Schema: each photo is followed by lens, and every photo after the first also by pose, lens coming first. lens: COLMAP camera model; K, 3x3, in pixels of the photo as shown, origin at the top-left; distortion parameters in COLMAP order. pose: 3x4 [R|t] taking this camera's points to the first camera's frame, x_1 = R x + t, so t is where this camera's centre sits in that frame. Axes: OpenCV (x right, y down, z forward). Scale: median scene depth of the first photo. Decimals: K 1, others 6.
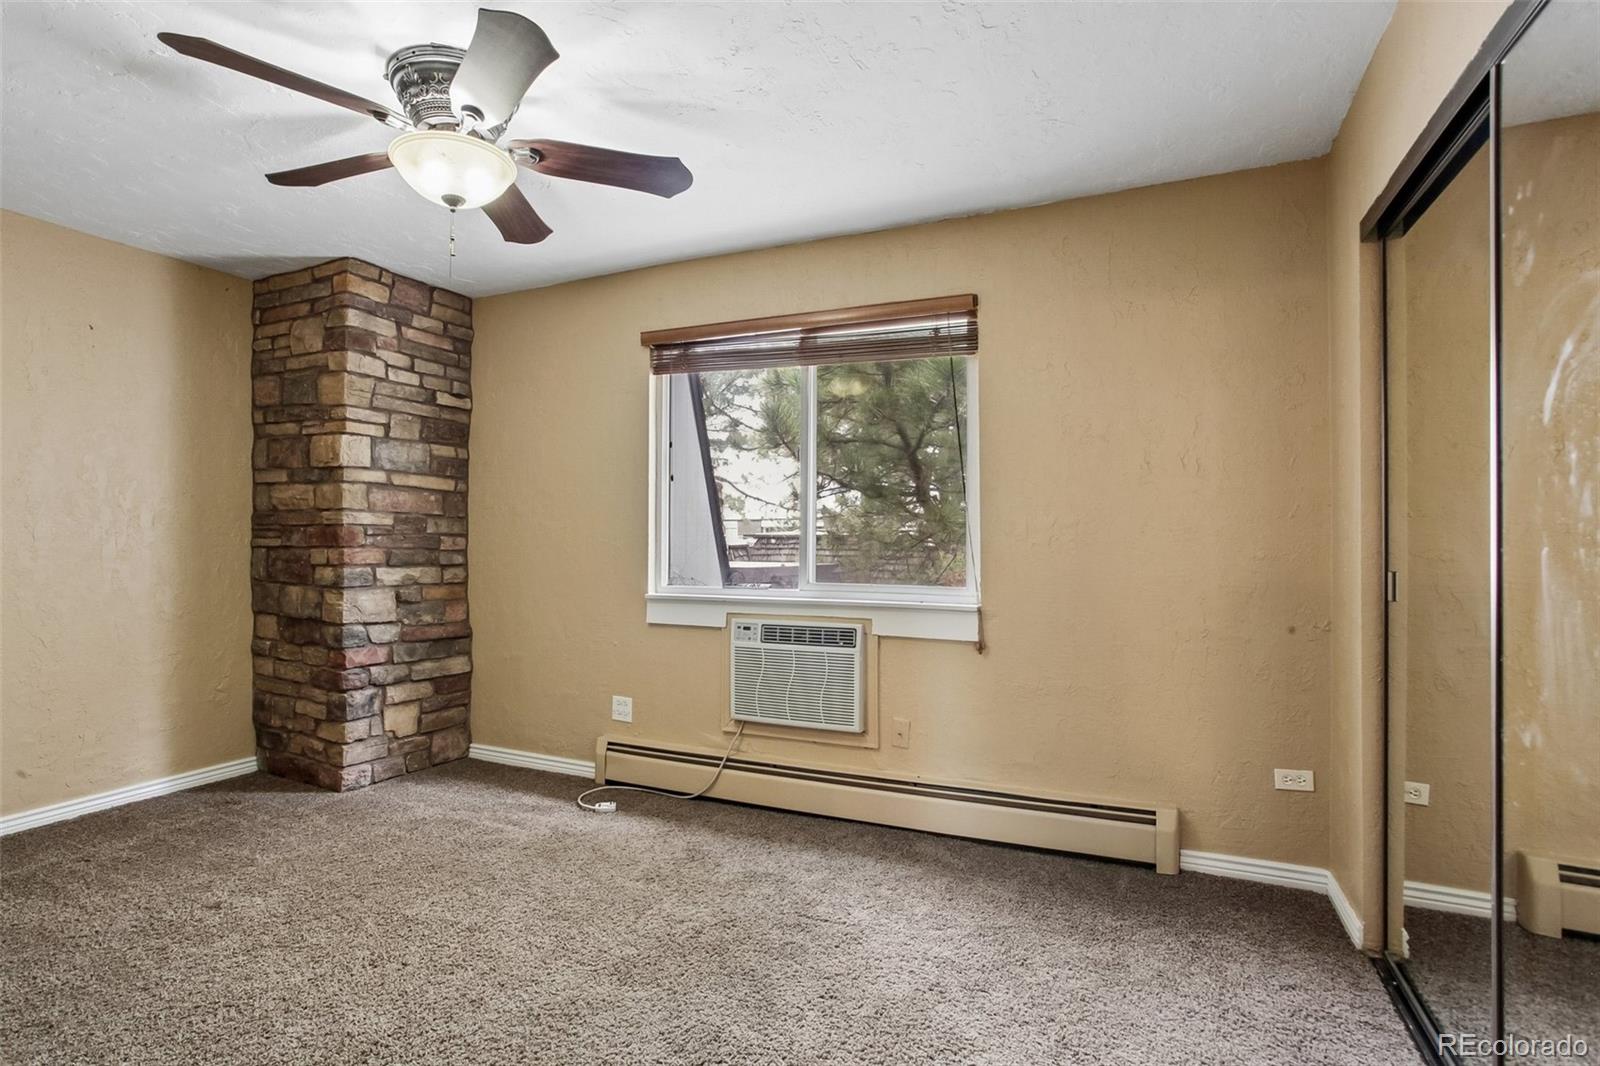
lens RADIAL K [[791.0, 0, 775.2], [0, 791.0, 528.9], [0, 0, 1]] dist [-0.060257, 0.028219]
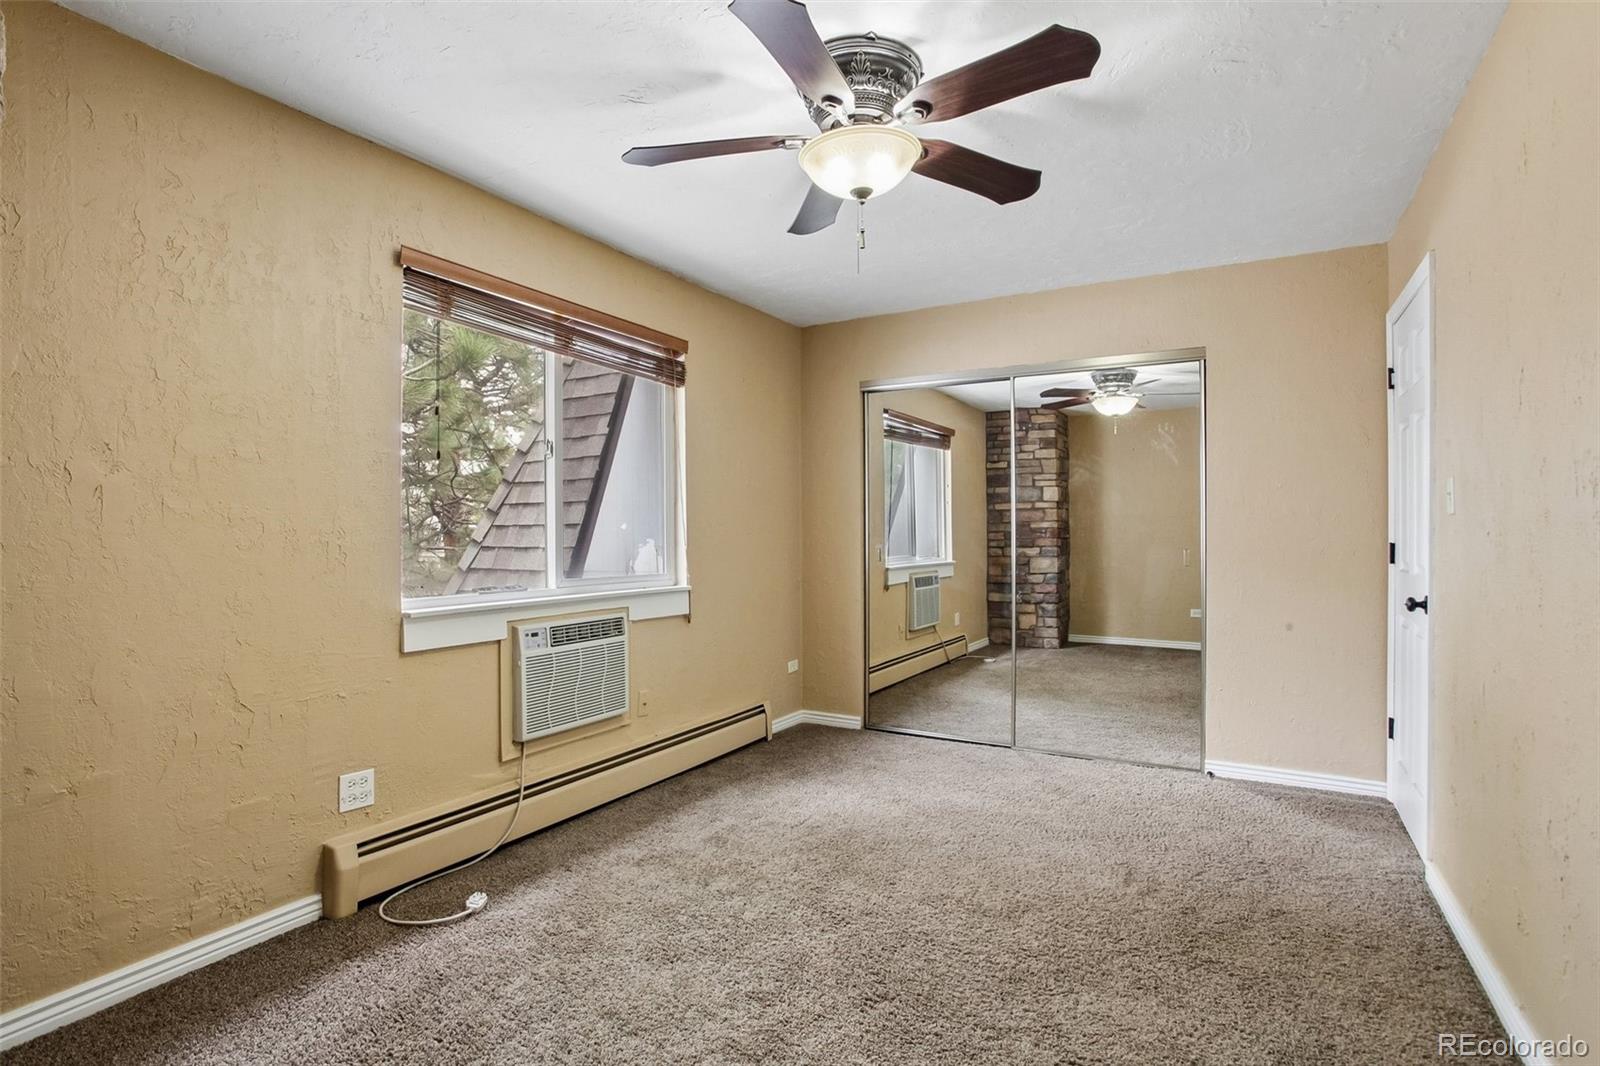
lens RADIAL K [[791.0, 0, 794.4], [0, 791.0, 522.6], [0, 0, 1]] dist [-0.060257, 0.028219]
pose [[0.101295, 0.011453, 0.994791, -0.937798], [-0.005140, 0.999926, -0.010989, 0.007653], [-0.994843, -0.004000, 0.101346, 0.650816]]
